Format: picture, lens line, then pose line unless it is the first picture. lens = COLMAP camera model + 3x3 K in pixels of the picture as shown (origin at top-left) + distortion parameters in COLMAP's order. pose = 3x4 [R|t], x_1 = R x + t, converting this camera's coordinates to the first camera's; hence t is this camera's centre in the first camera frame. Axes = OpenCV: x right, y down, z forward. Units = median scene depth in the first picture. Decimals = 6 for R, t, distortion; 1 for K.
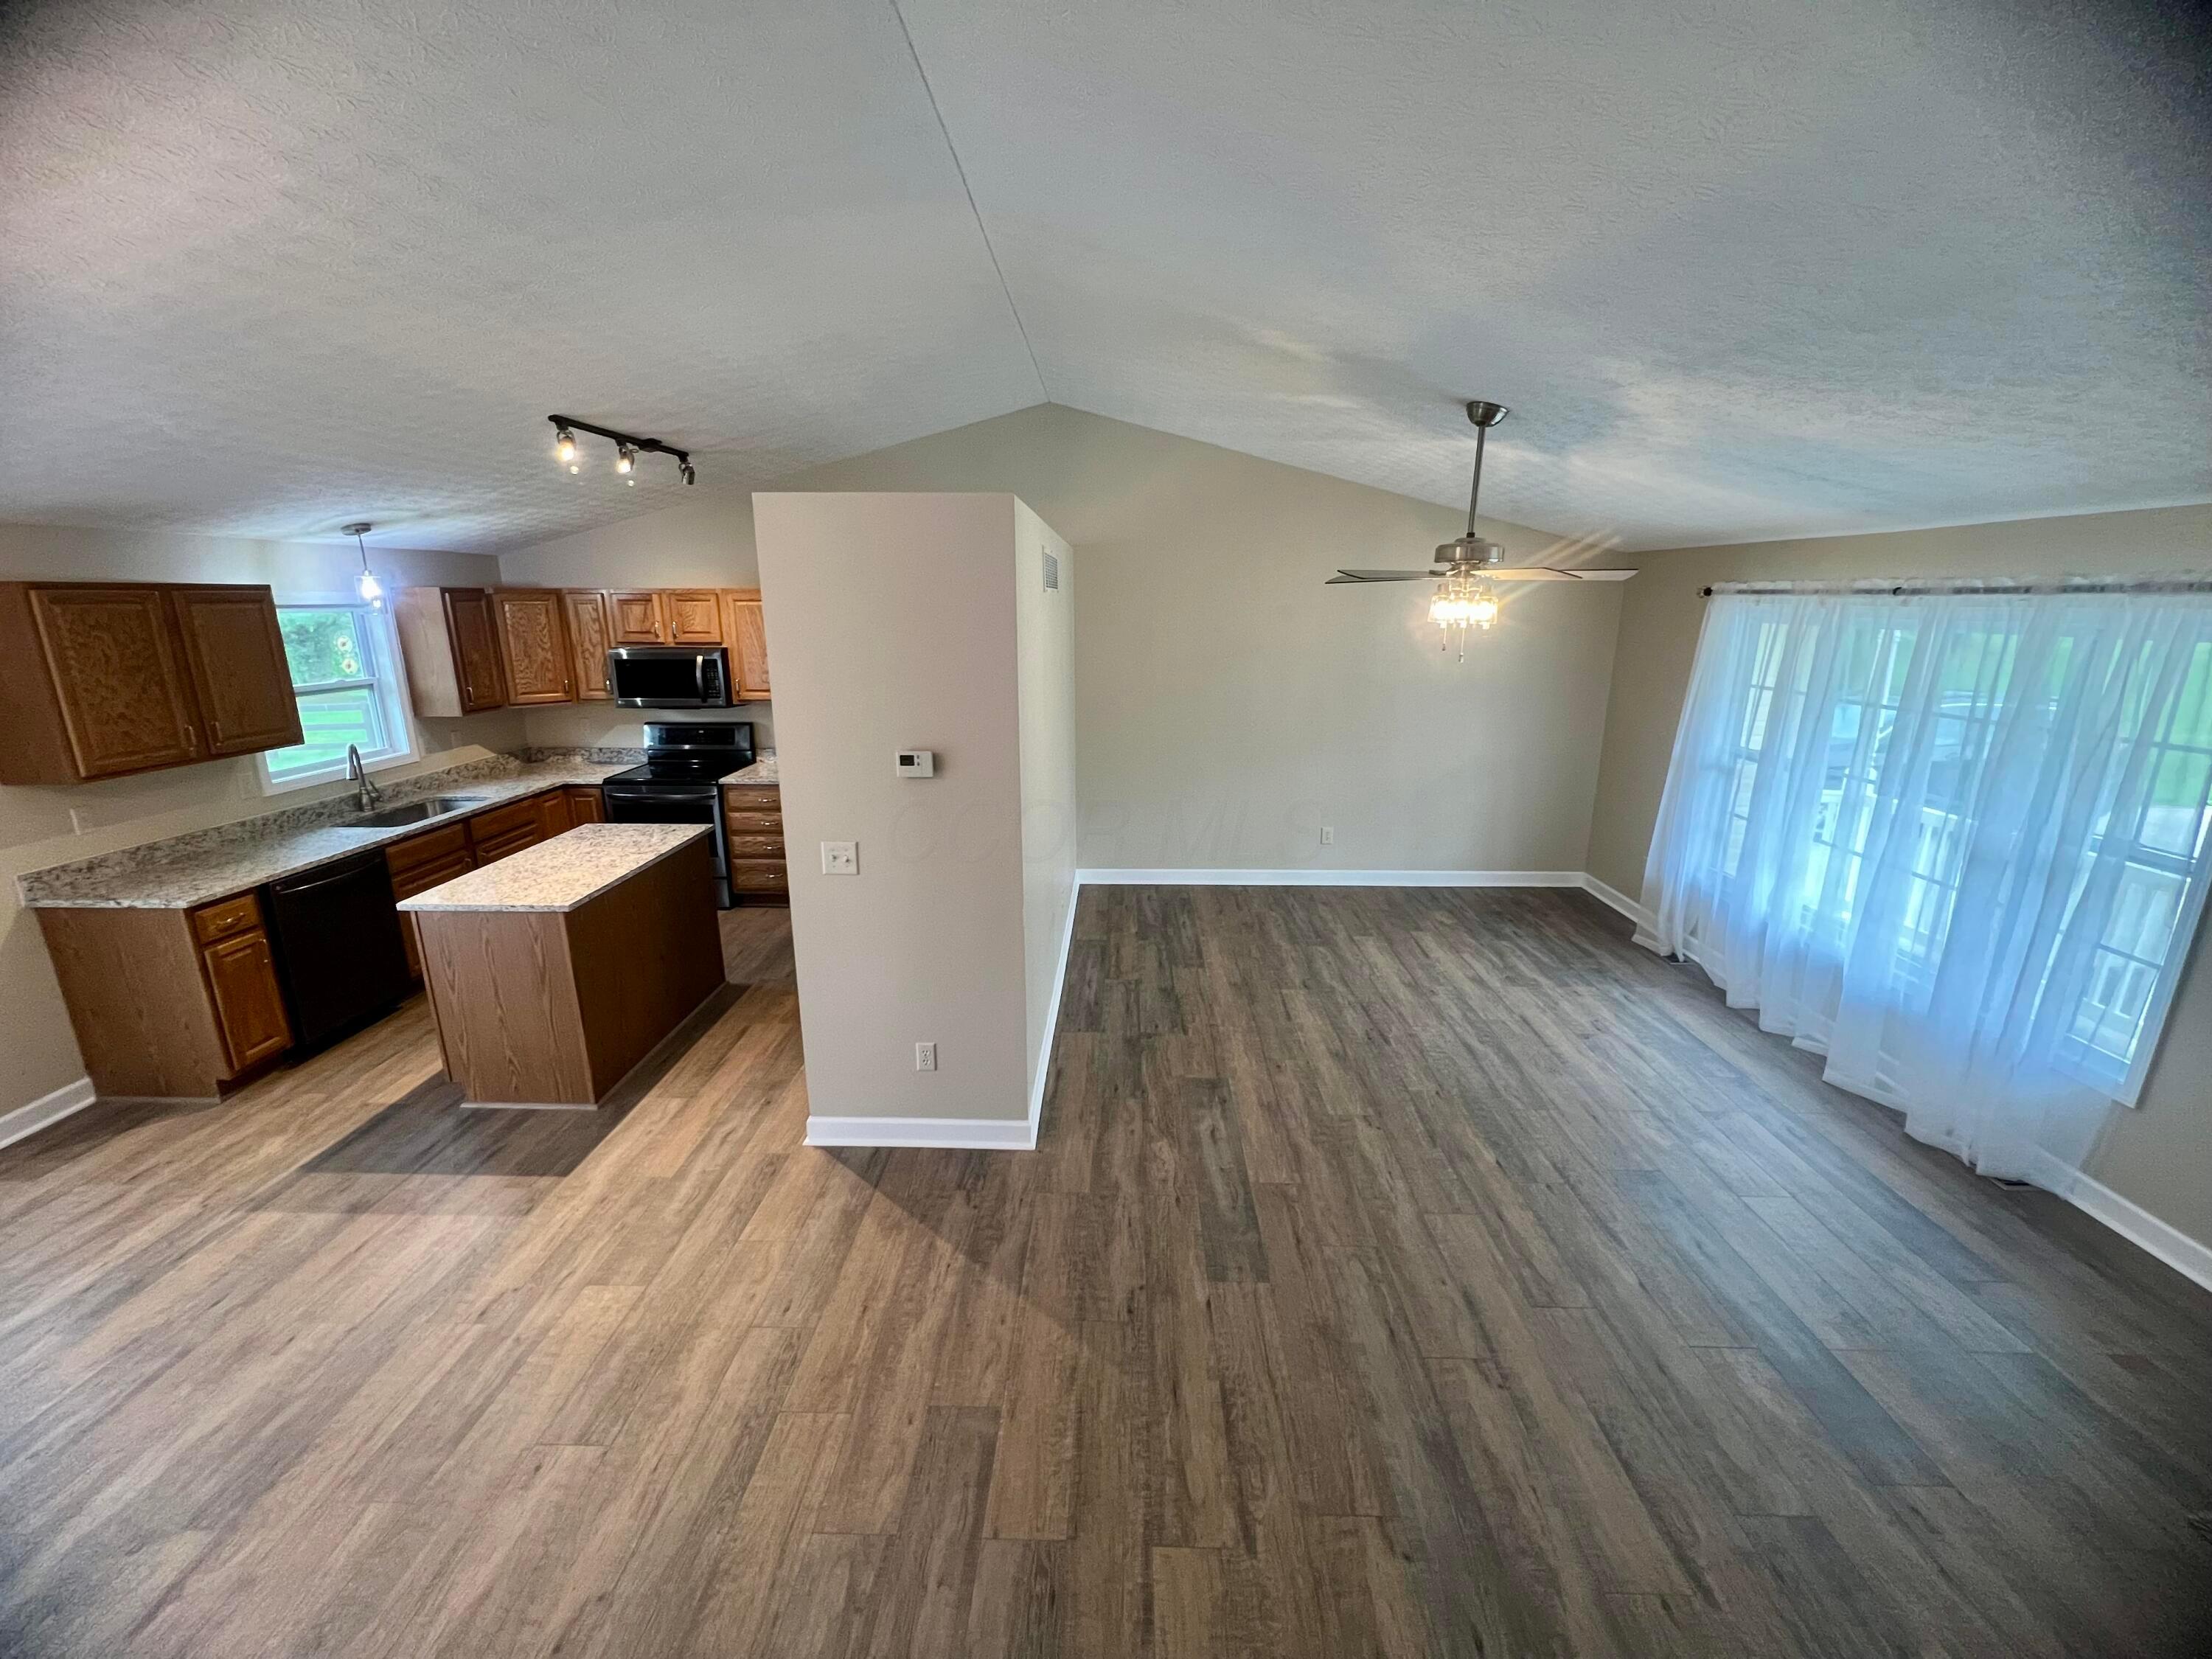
lens RADIAL K [[888.5, 0, 1106.0], [0, 888.5, 829.5], [0, 0, 1]] dist [0.000587, -0.000113]
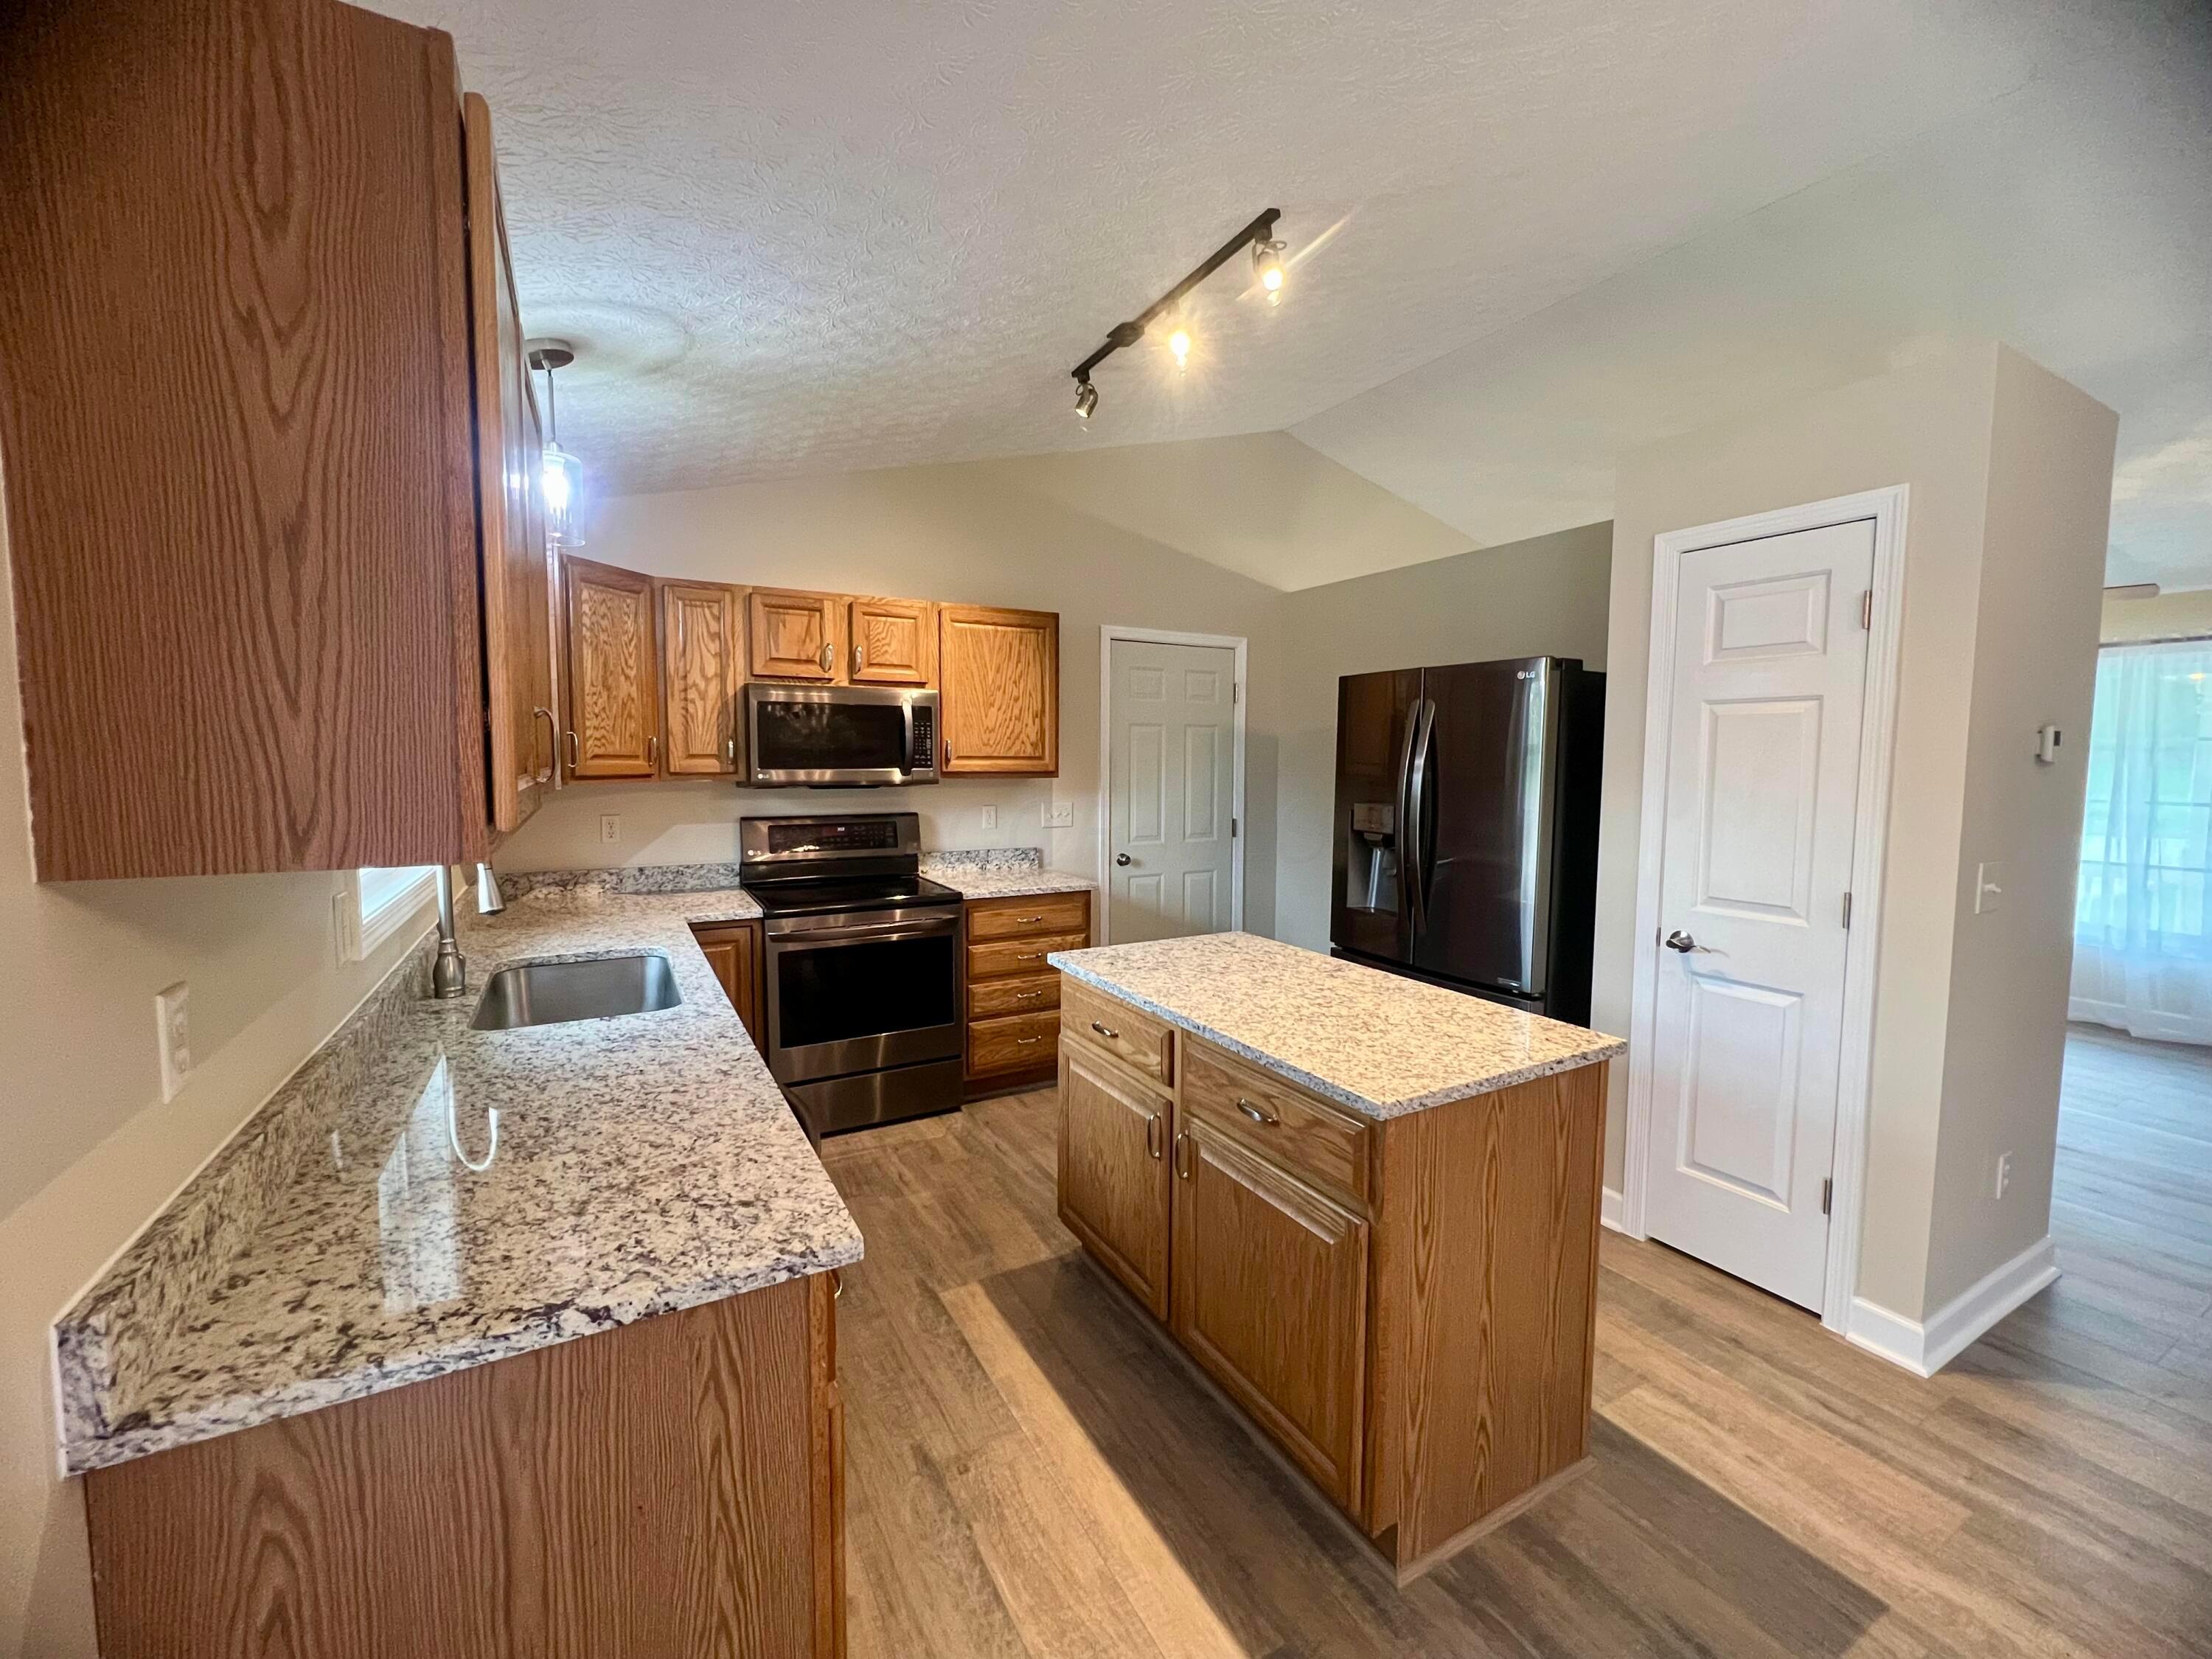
lens RADIAL K [[903.7, 0, 1106.0], [0, 903.7, 829.5], [0, 0, 1]] dist [0.007096, 0.000136]
pose [[0.857981, -0.038449, 0.512241, -0.936811], [0.126244, 0.982394, -0.137714, -0.000372], [-0.497927, 0.182824, 0.847729, 0.568561]]
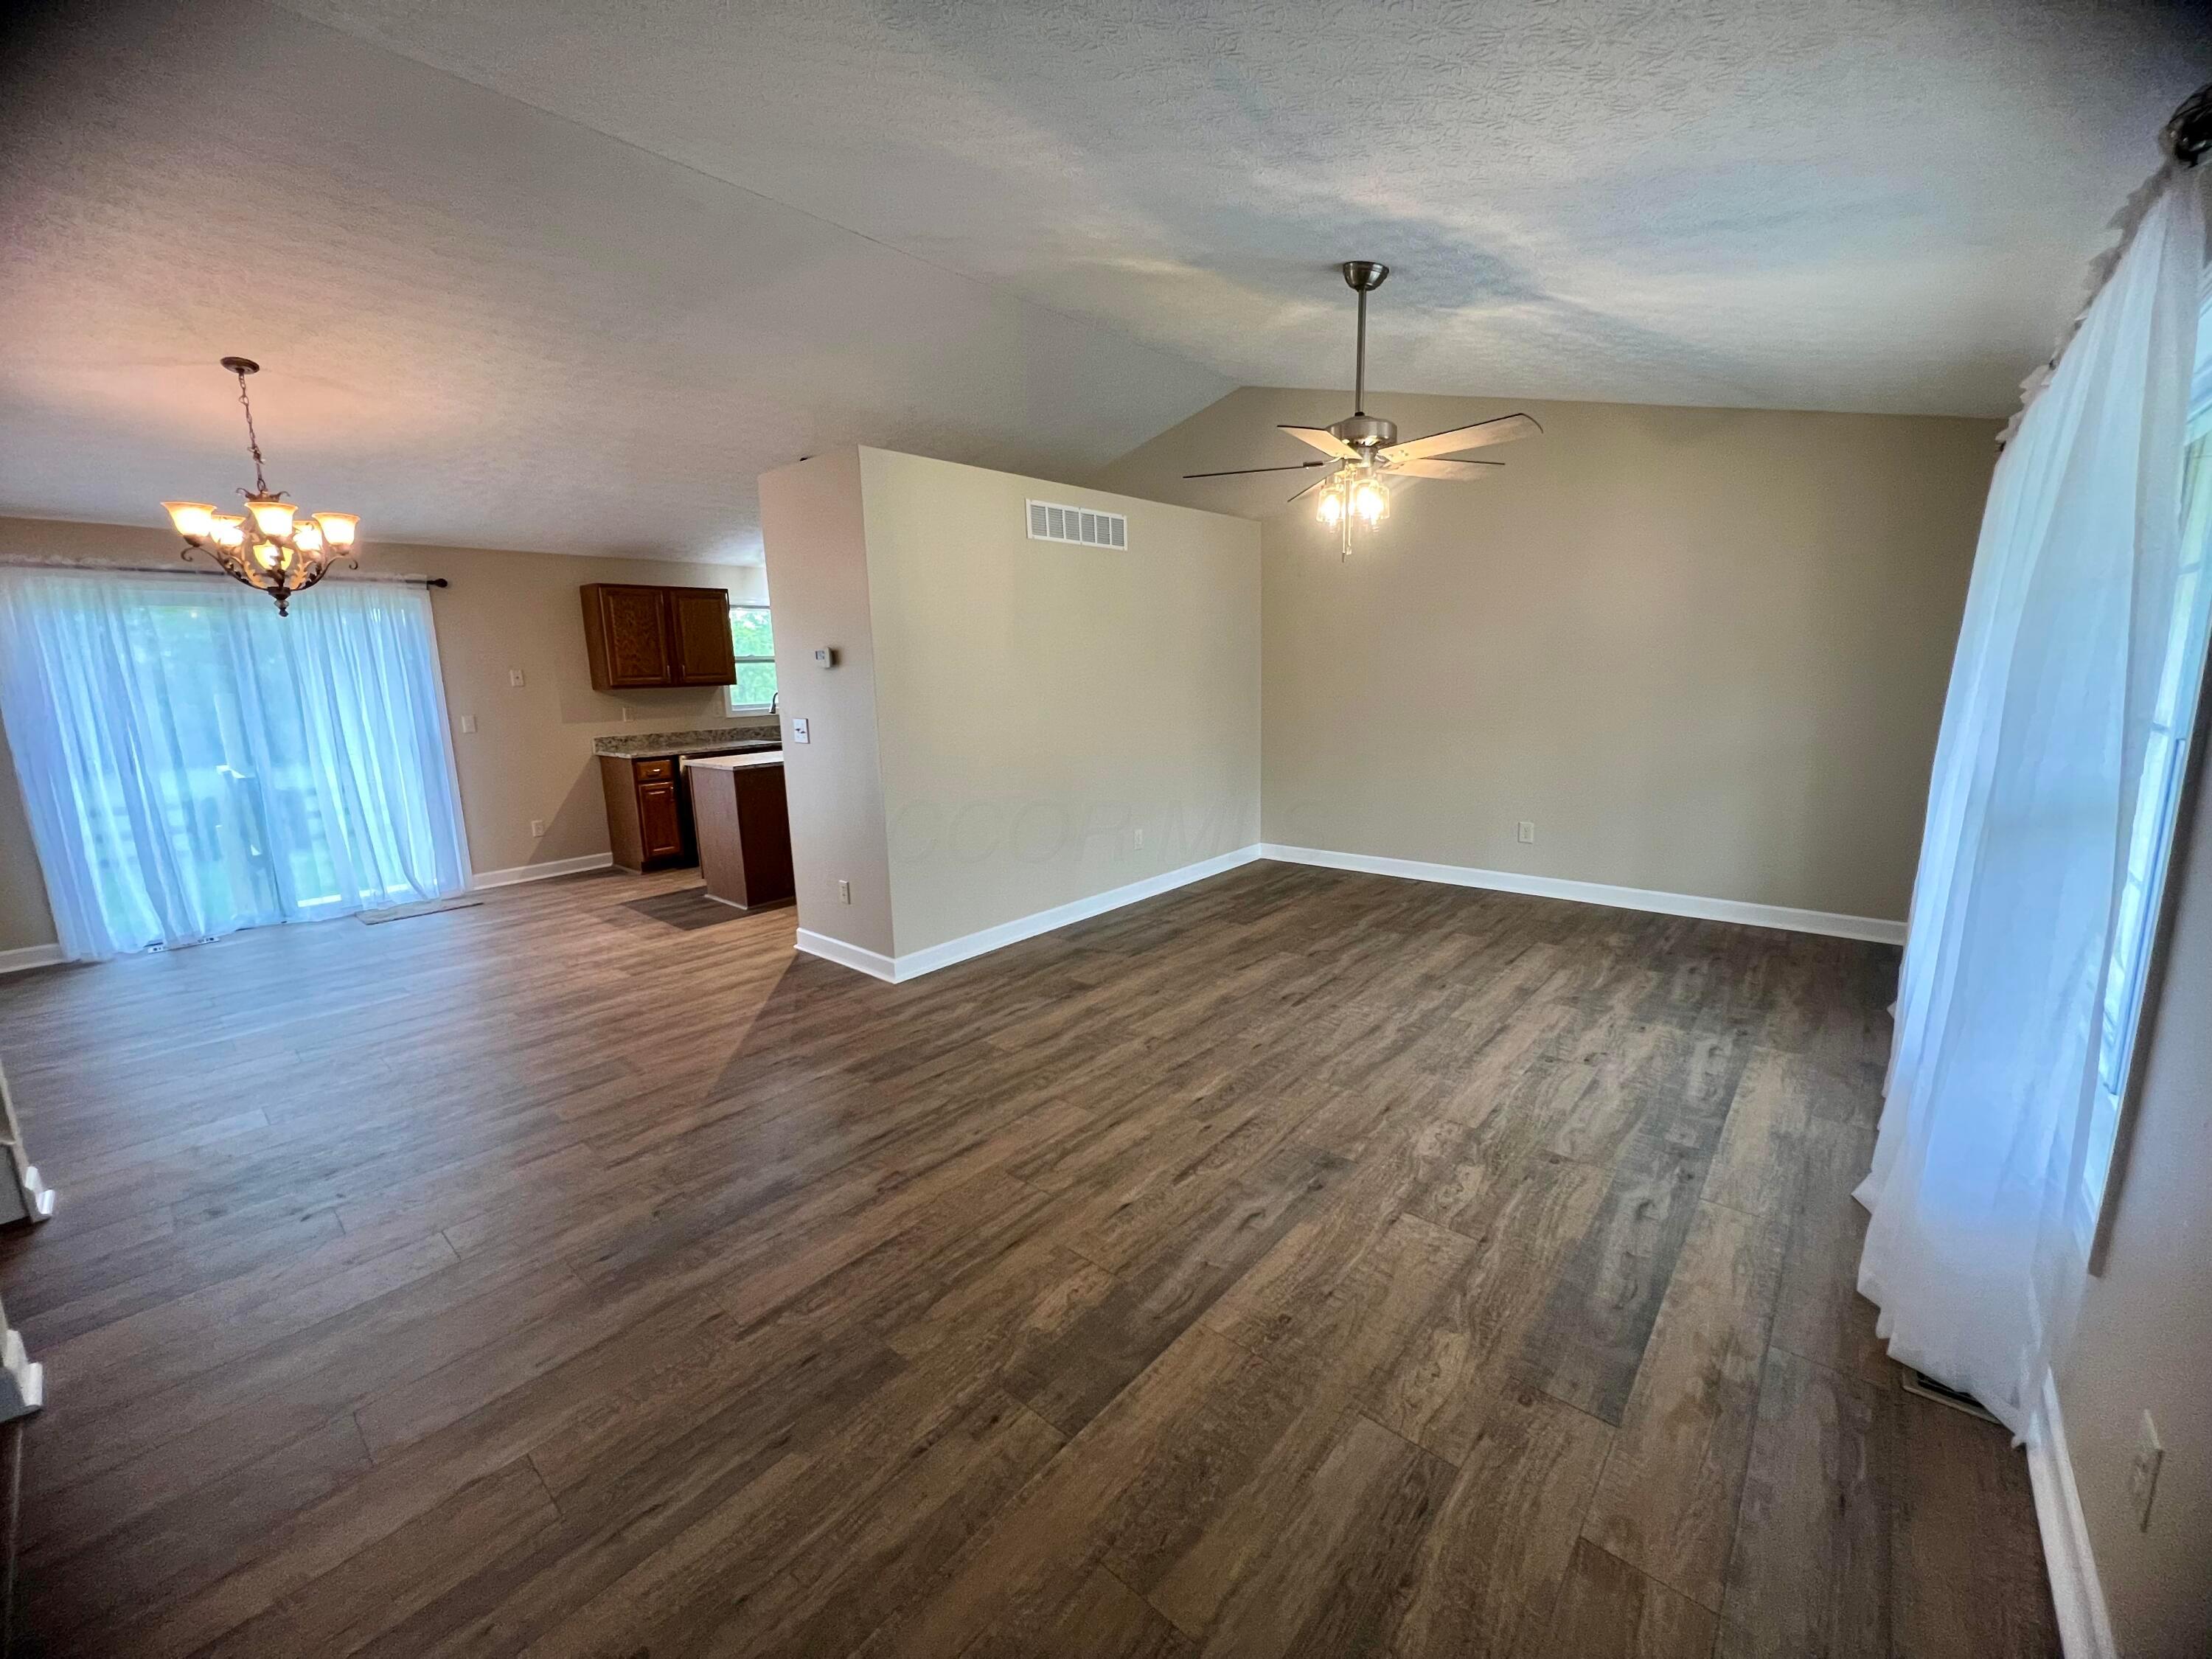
lens RADIAL K [[888.5, 0, 1106.0], [0, 888.5, 829.5], [0, 0, 1]] dist [0.000587, -0.000113]
pose [[0.769639, 0.094632, -0.631428, 0.728275], [-0.135020, 0.990712, -0.016096, 0.108570], [0.624040, 0.097644, 0.775267, 0.180975]]
